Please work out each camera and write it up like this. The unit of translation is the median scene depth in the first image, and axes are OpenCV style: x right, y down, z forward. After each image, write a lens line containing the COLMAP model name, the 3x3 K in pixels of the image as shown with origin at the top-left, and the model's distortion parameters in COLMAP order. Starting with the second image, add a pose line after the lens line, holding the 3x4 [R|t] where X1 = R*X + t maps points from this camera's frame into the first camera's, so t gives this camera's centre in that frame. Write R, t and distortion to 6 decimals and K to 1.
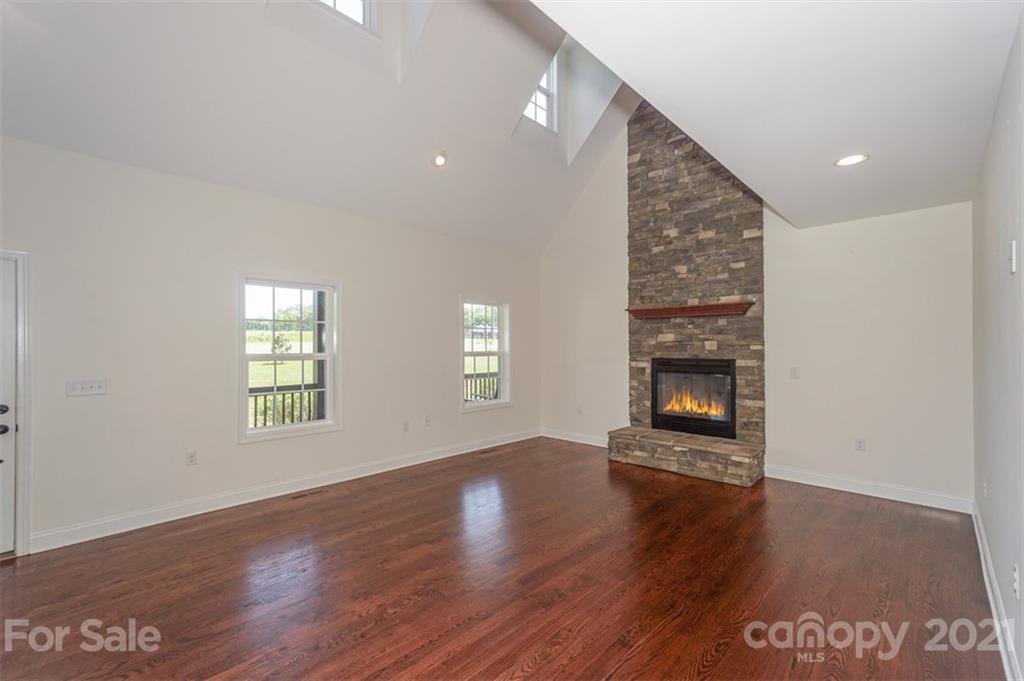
lens RADIAL K [[449.9, 0, 503.5], [0, 449.9, 339.2], [0, 0, 1]] dist [-0.008218, 0.009620]
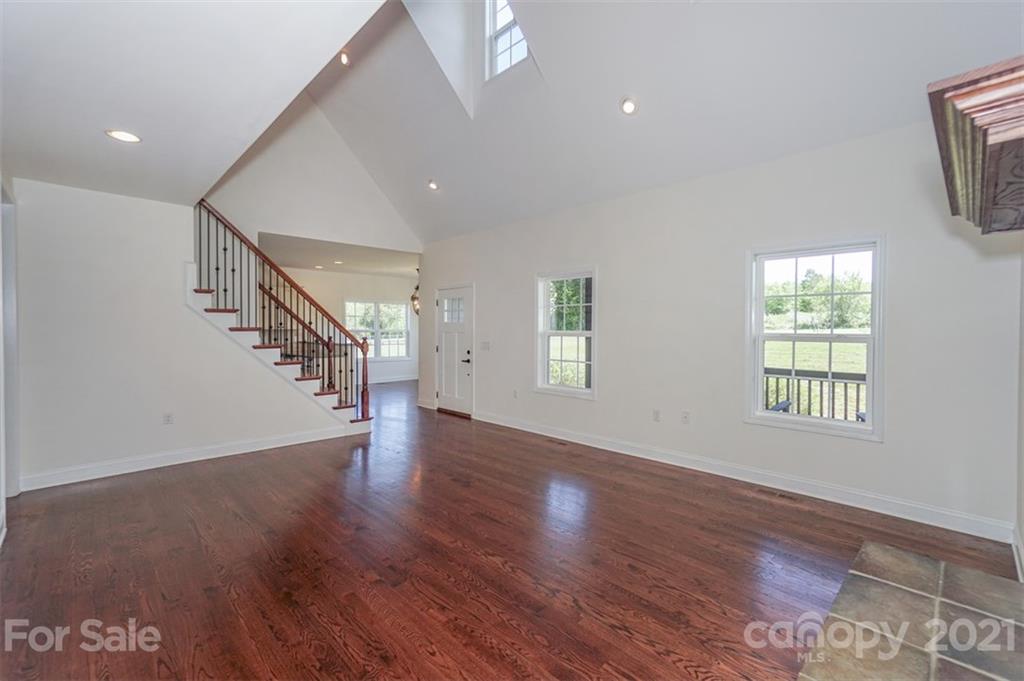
lens RADIAL K [[449.9, 0, 484.9], [0, 449.9, 327.7], [0, 0, 1]] dist [-0.008218, 0.009620]
pose [[-0.040546, 0.008962, -0.999137, 0.683278], [0.013868, 0.999869, 0.008405, 0.008950], [0.999081, -0.013516, -0.040665, 0.706600]]
